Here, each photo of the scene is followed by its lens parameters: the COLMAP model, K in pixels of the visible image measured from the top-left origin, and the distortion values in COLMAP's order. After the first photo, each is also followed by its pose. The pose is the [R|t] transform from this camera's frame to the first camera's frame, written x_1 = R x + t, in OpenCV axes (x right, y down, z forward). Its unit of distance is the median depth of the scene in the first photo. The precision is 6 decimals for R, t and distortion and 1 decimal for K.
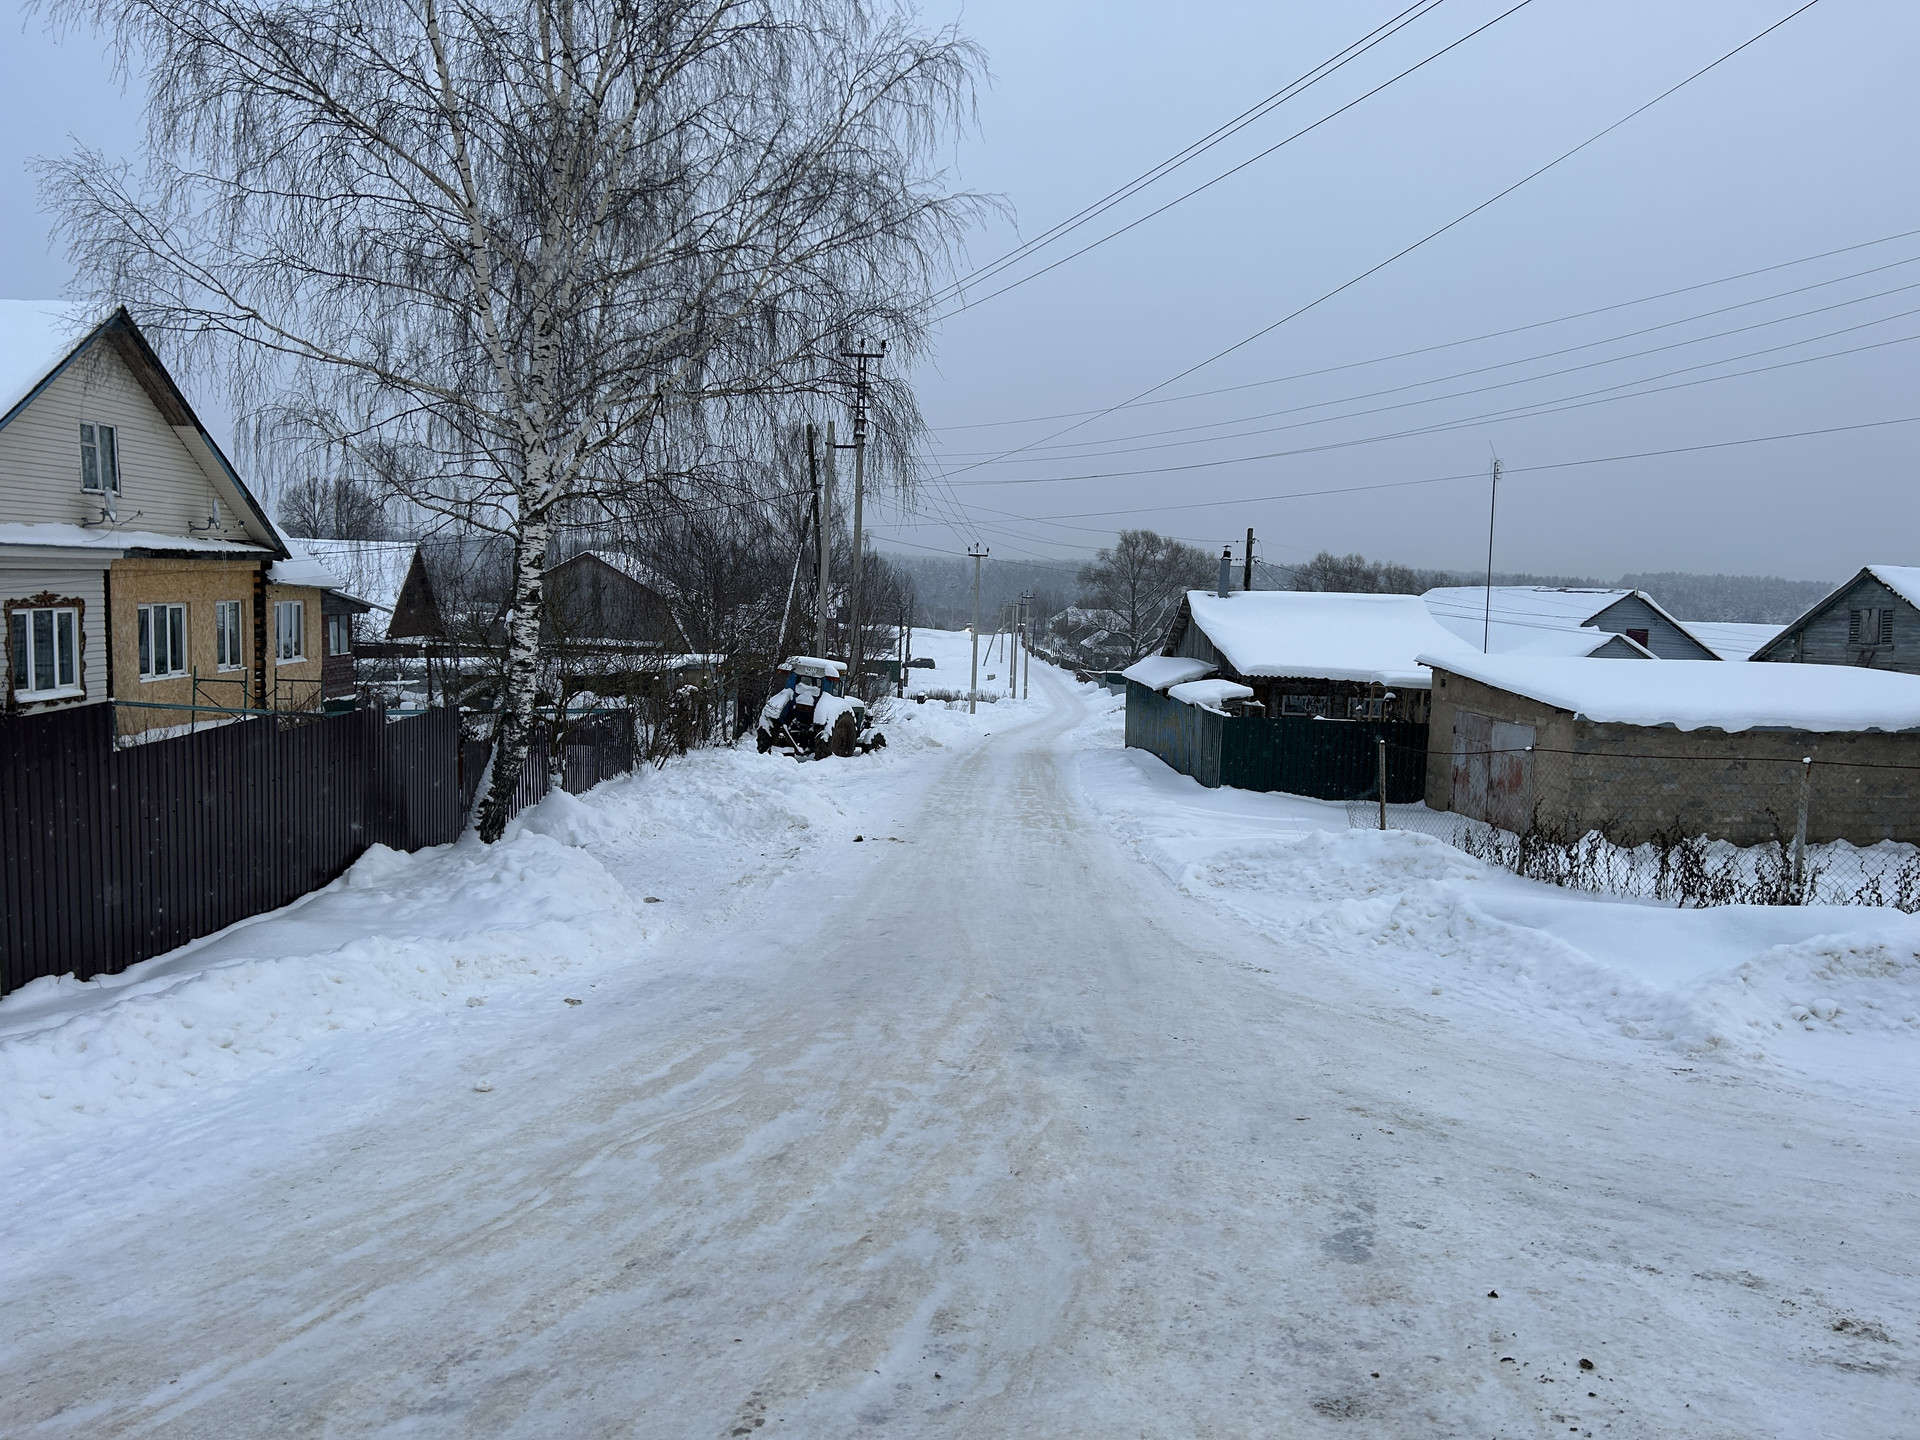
lens RADIAL K [[1427.9, 0, 948.2], [0, 1427.9, 720.4], [0, 0, 1]] dist [0.061169, -0.052029]
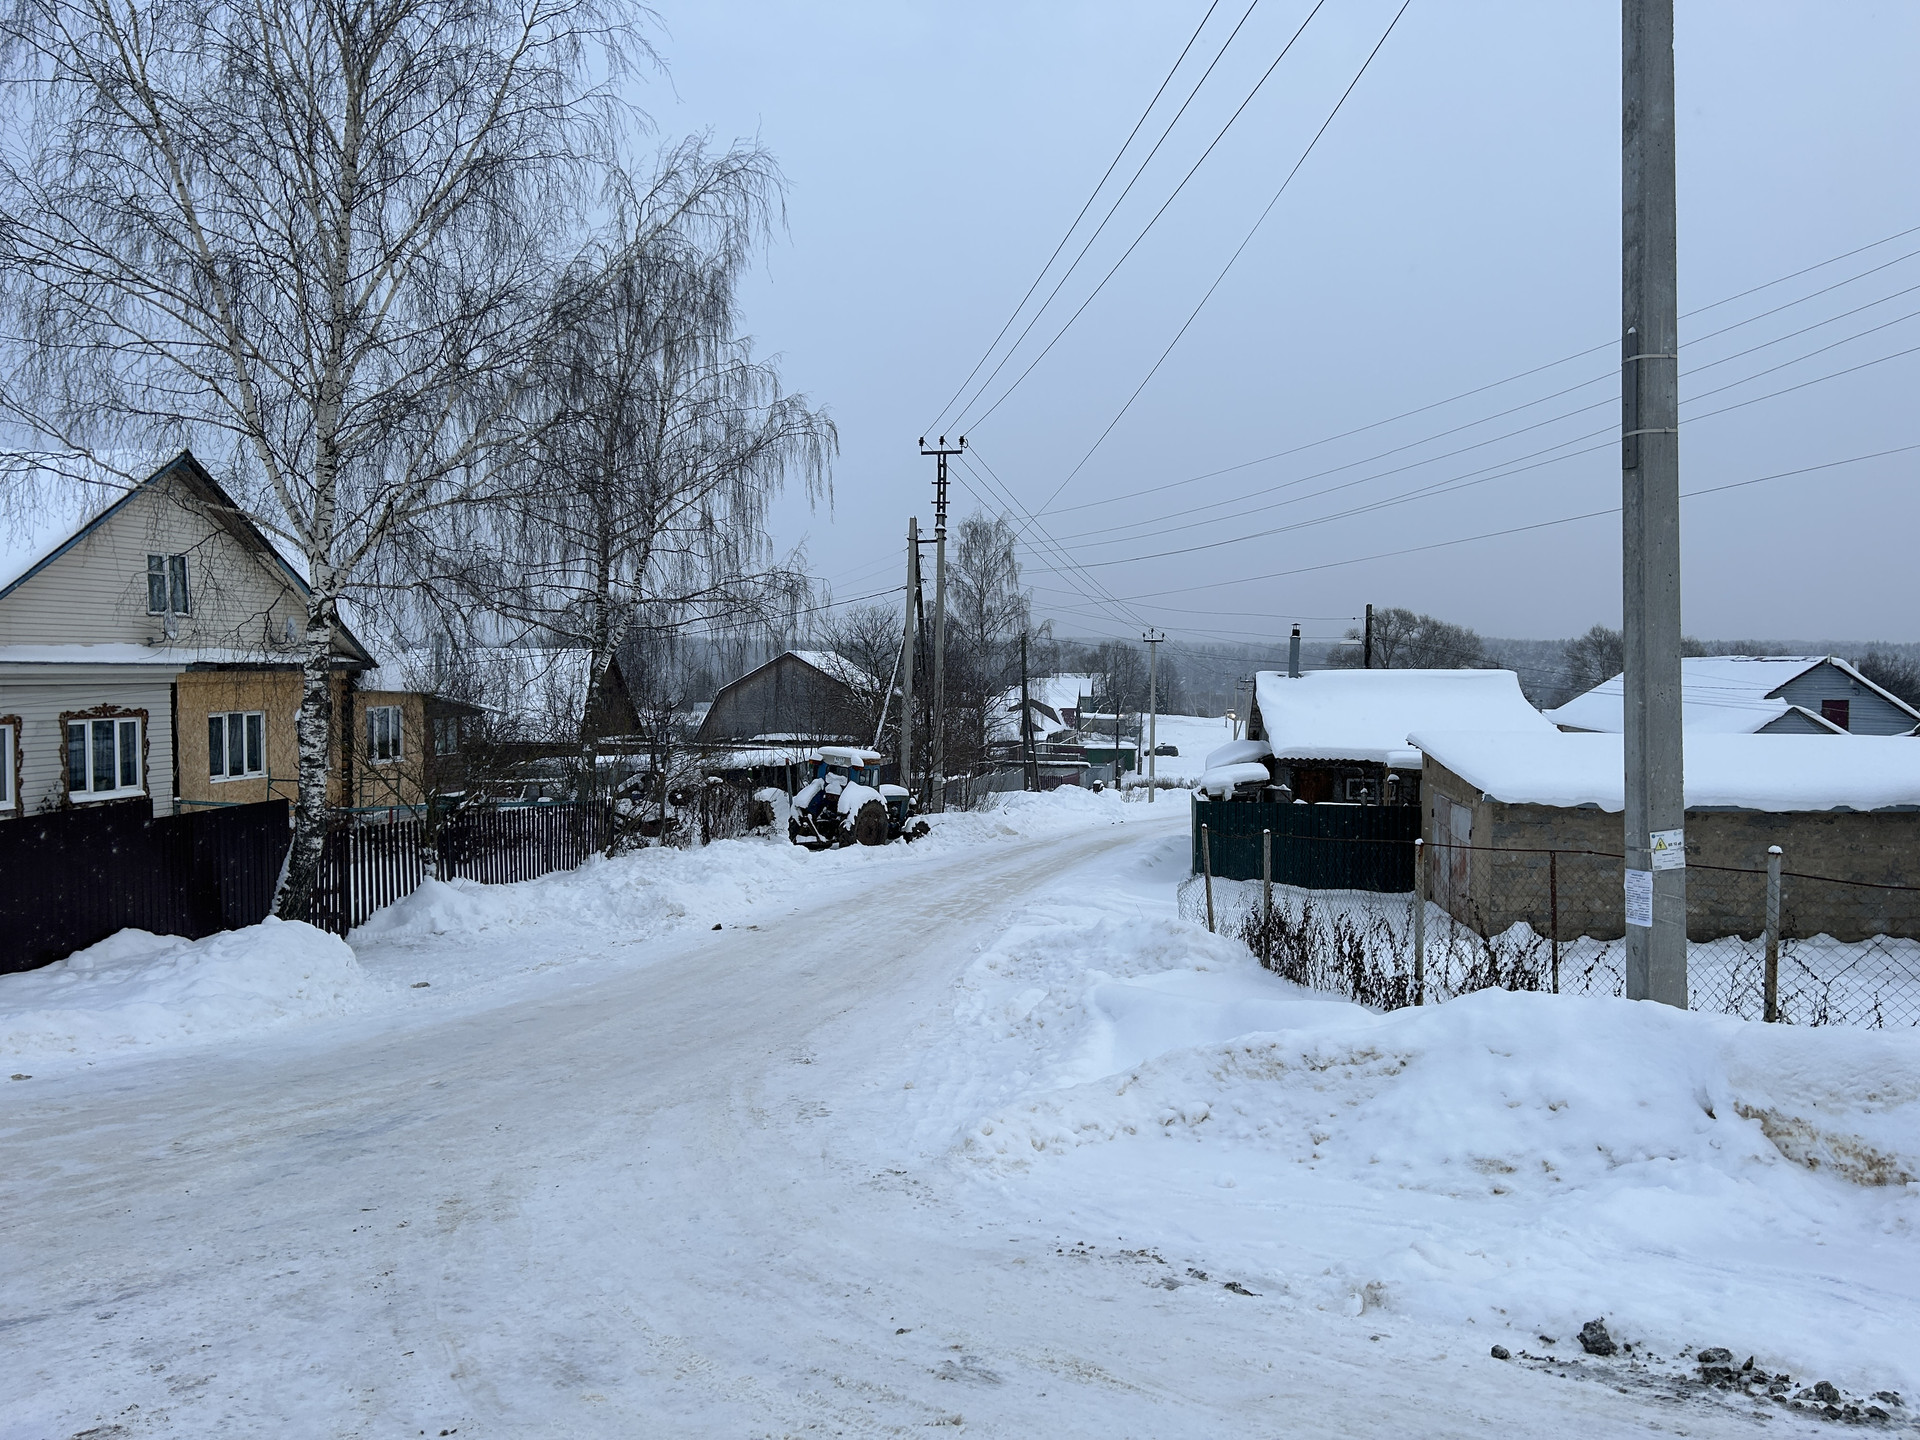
lens RADIAL K [[1427.9, 0, 960.6], [0, 1427.9, 728.2], [0, 0, 1]] dist [0.061169, -0.052029]
pose [[0.980744, -0.021581, -0.194103, 0.228361], [0.010387, 0.998233, -0.058501, 0.002774], [0.195023, 0.055358, 0.979235, 0.025058]]
